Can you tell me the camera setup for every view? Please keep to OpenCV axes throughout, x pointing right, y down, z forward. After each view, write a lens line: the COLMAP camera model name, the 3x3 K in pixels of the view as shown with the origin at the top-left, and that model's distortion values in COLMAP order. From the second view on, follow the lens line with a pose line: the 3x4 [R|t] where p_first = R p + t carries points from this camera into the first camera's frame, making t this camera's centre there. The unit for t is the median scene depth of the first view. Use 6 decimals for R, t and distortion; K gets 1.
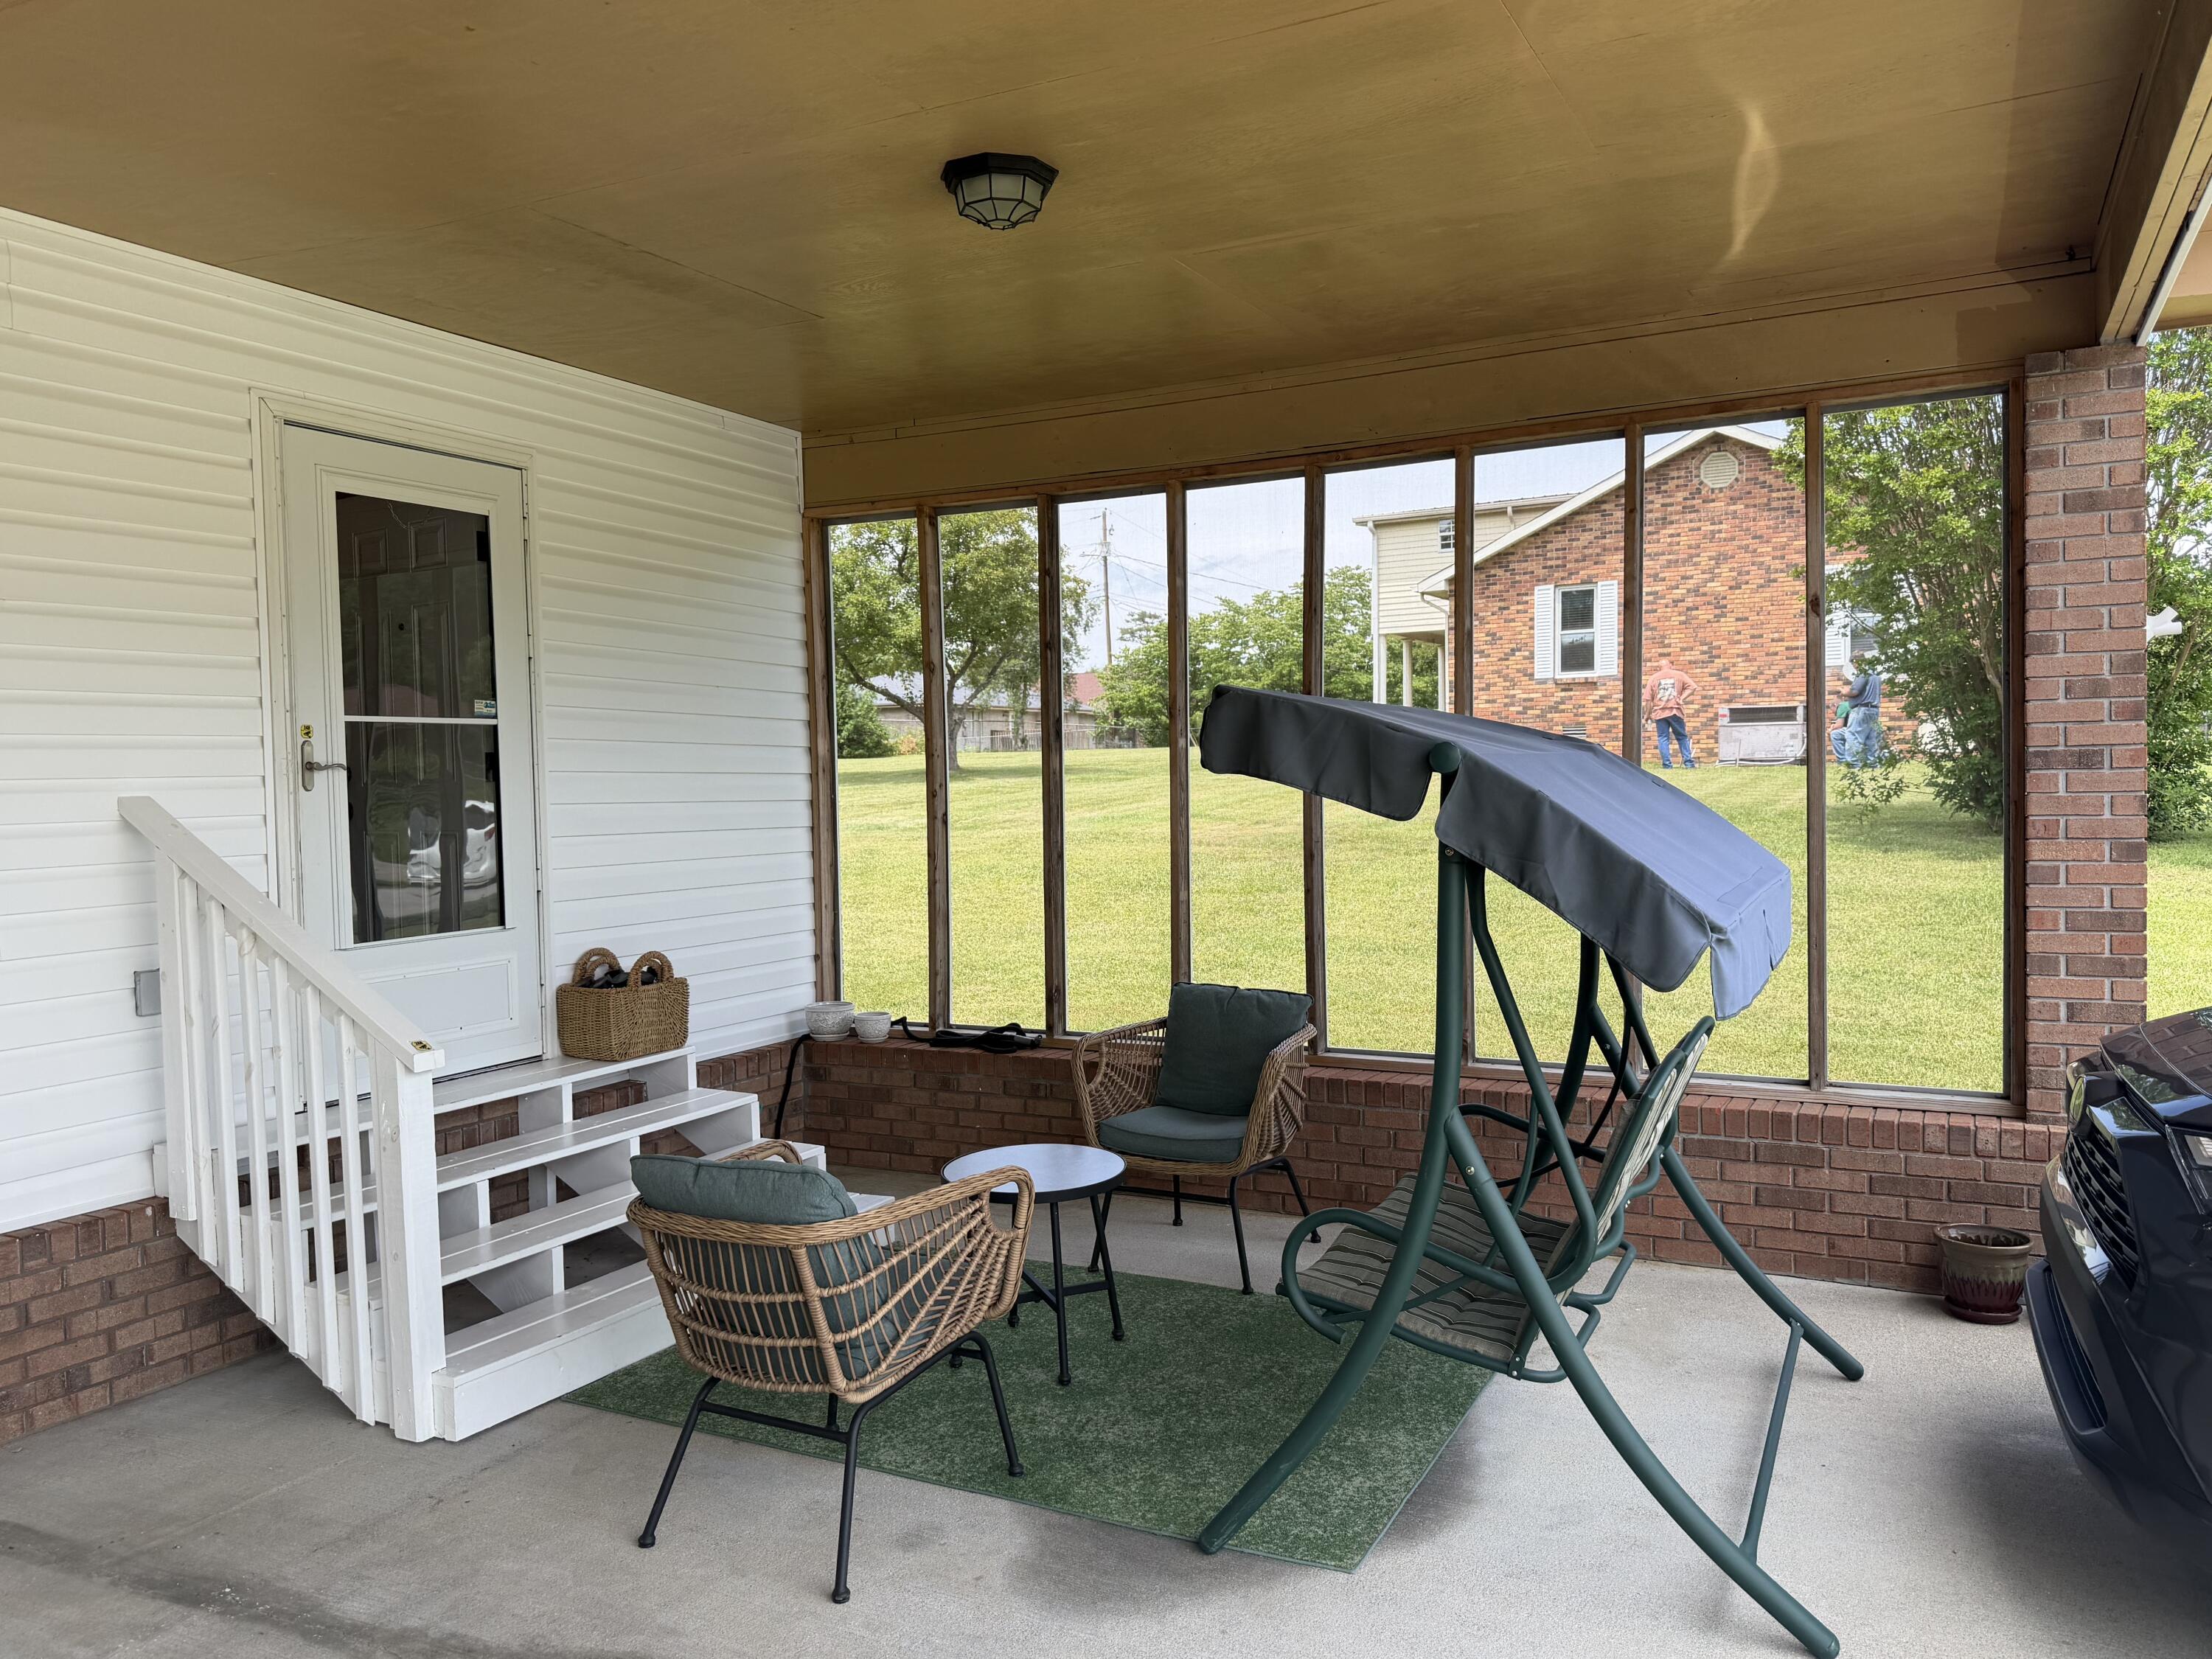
lens RADIAL K [[1600.2, 0, 1106.6], [0, 1600.2, 838.3], [0, 0, 1]] dist [0.008301, 0.001082]
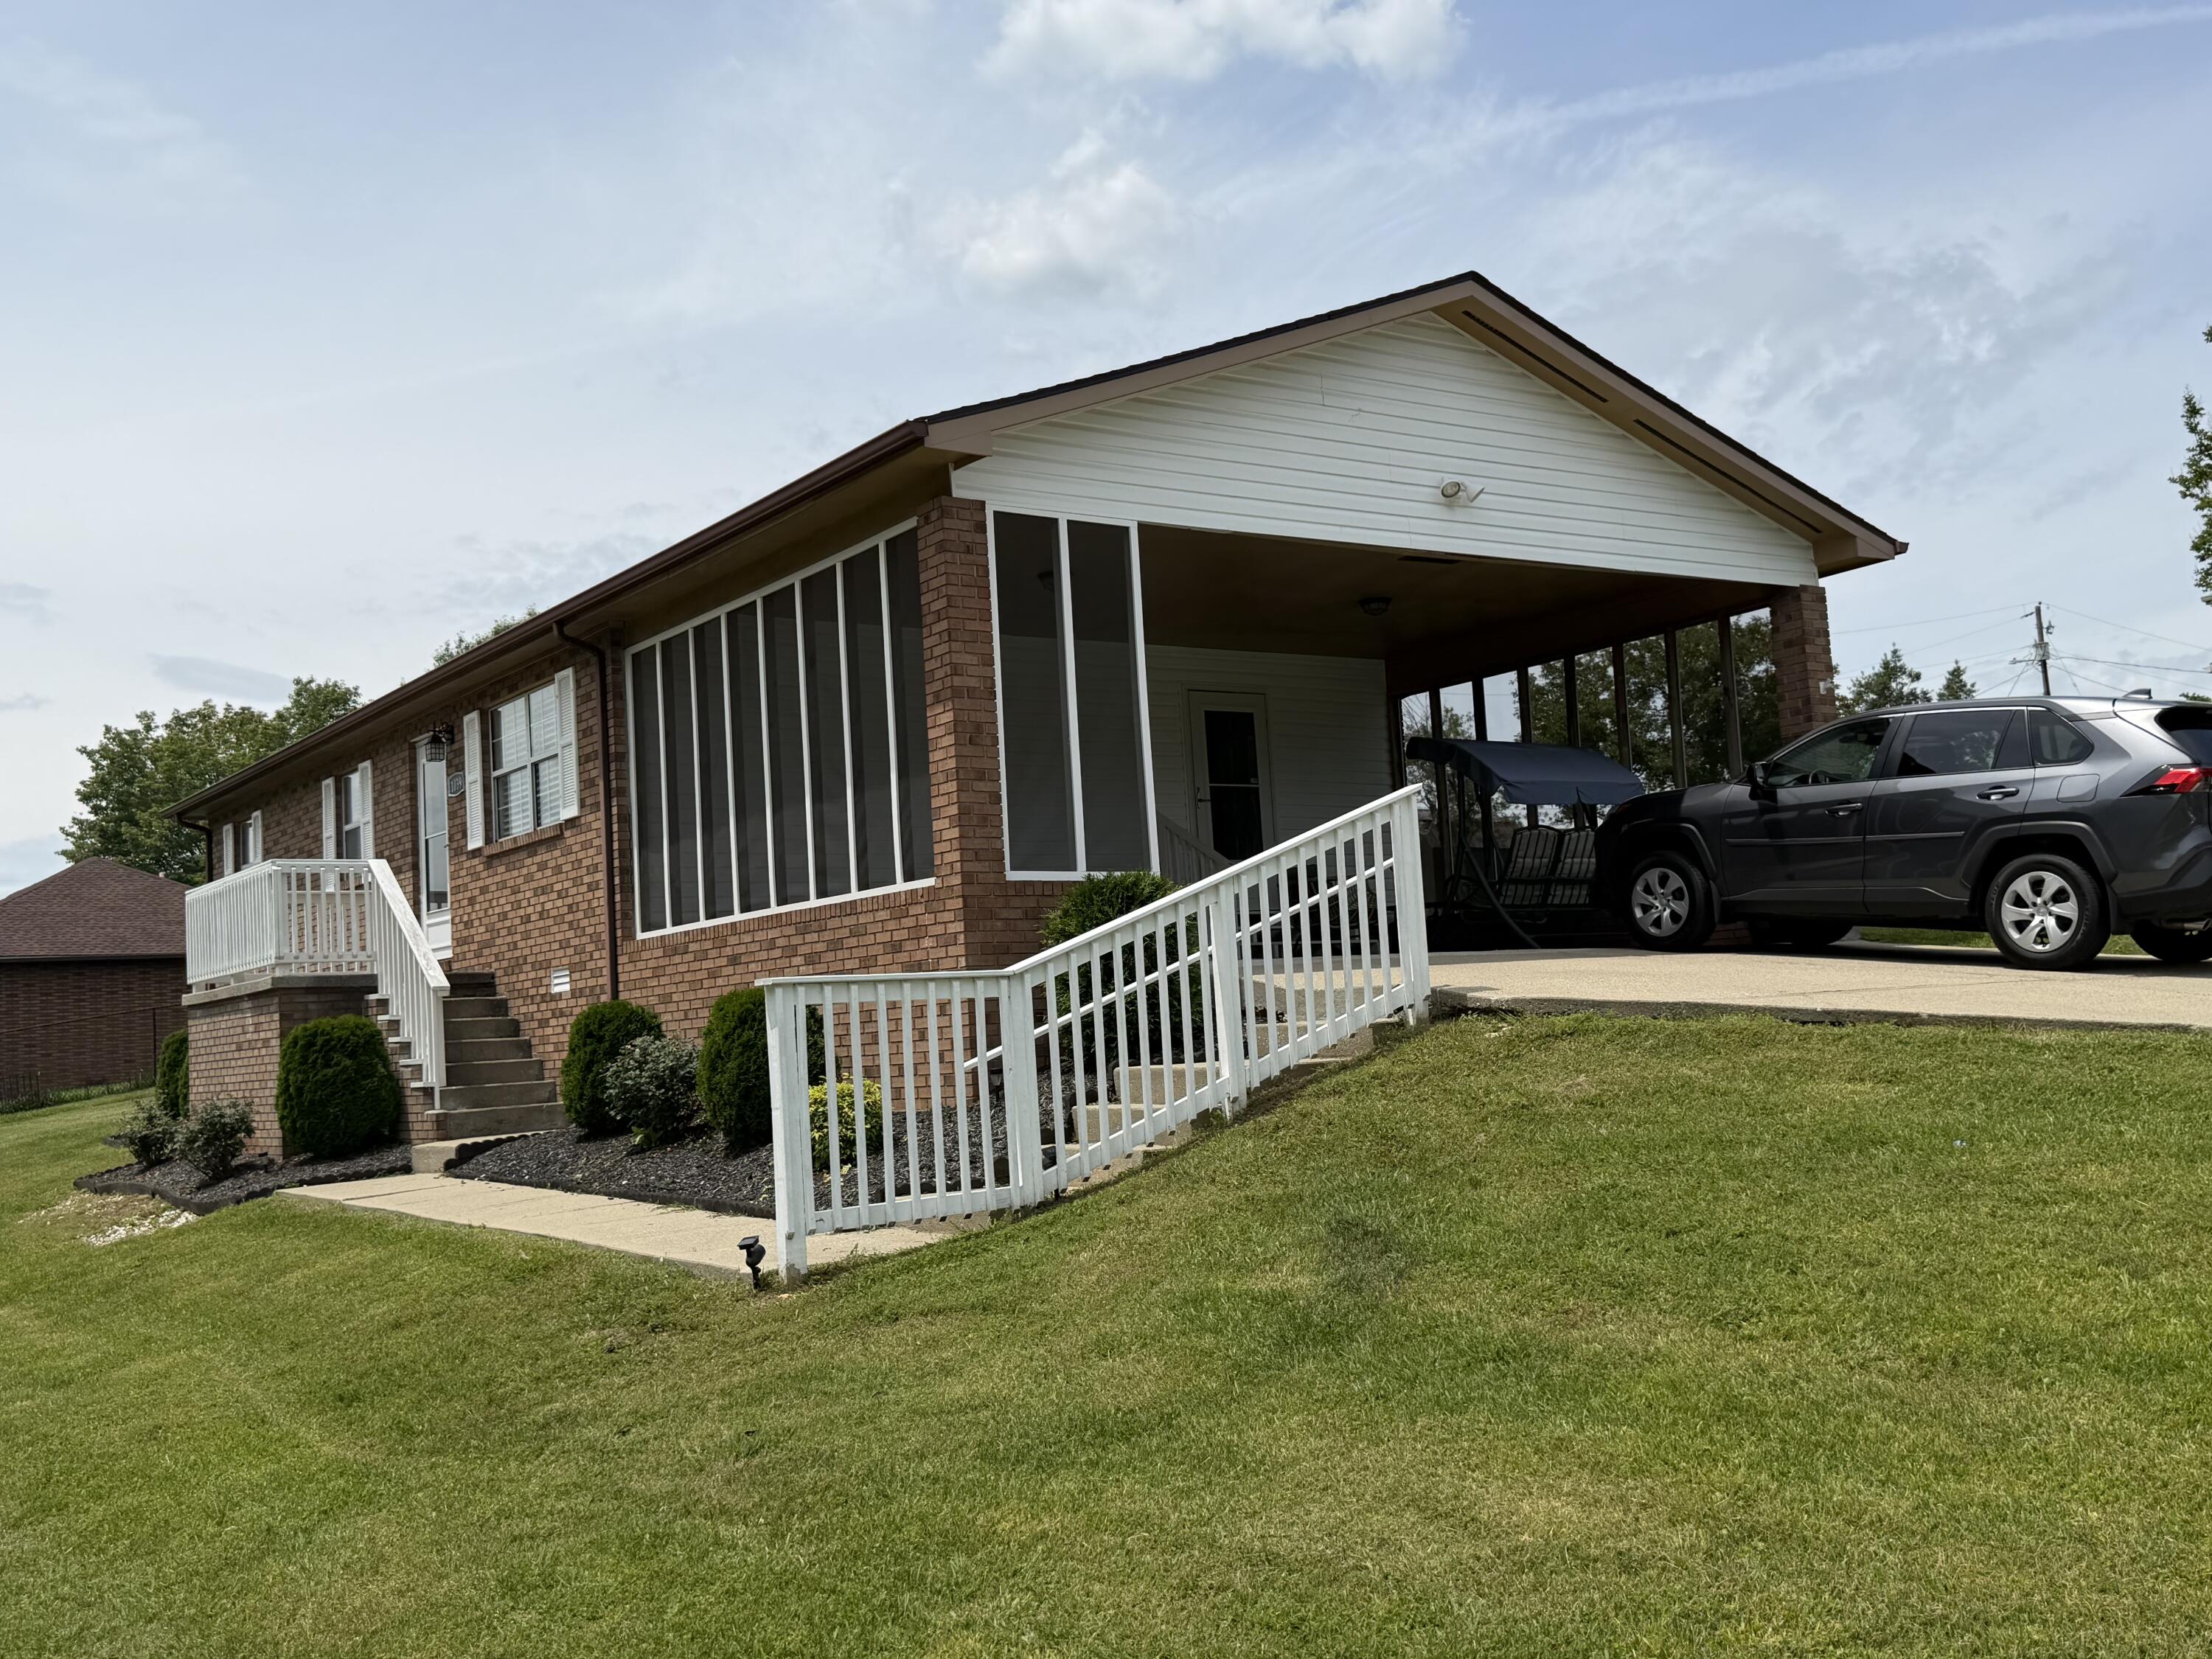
lens RADIAL K [[2251.2, 0, 1105.8], [0, 2251.2, 831.1], [0, 0, 1]] dist [0.001074, 0.000000]
pose [[0.883475, -0.084093, -0.460869, 1.141068], [0.027840, 0.991443, -0.127537, 0.481283], [0.467650, 0.099845, 0.878256, -2.464362]]
